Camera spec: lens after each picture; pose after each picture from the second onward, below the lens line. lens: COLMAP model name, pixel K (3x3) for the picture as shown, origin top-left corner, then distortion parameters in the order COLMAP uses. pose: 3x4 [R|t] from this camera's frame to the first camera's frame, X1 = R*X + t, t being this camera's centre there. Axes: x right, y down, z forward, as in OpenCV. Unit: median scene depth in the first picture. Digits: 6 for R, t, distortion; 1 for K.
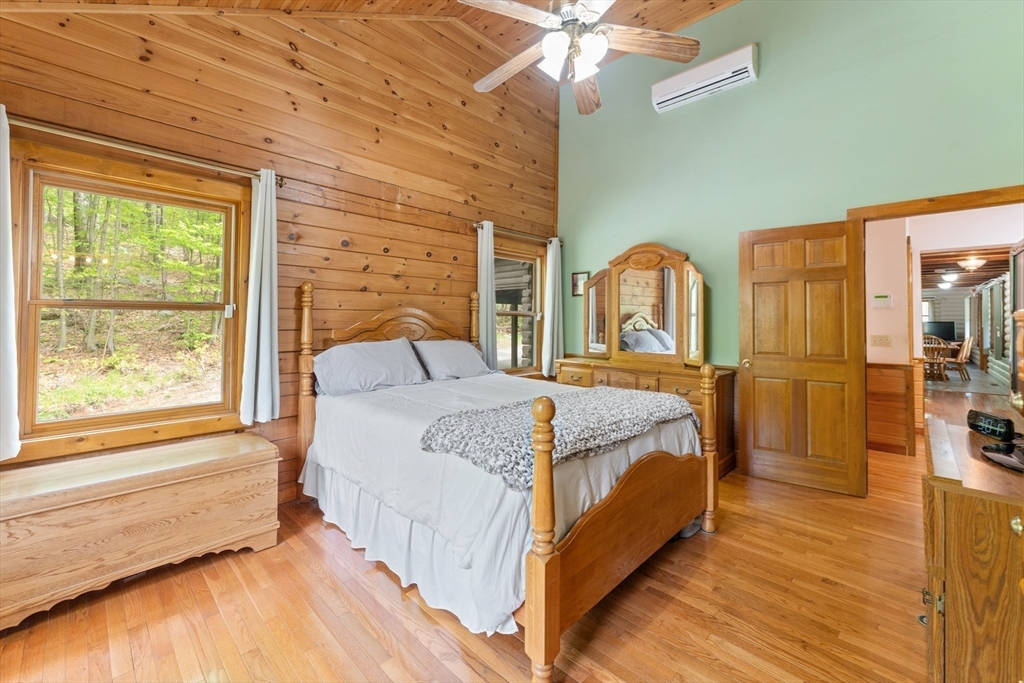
lens RADIAL K [[415.5, 0, 512.1], [0, 415.5, 310.2], [0, 0, 1]] dist [0.000654, 0.000044]
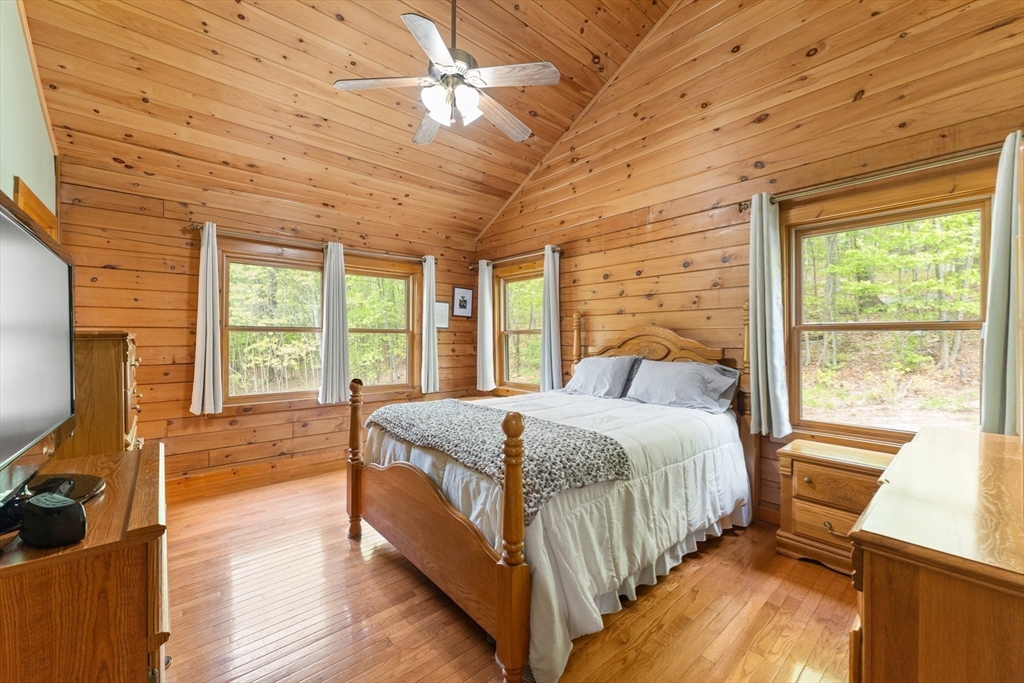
lens RADIAL K [[407.1, 0, 513.0], [0, 407.1, 336.2], [0, 0, 1]] dist [-0.000376, -0.000042]
pose [[-0.087931, -0.011076, -0.996065, 0.748572], [0.022268, 0.999666, -0.013082, 0.023019], [0.995878, -0.023331, -0.087655, 0.759550]]
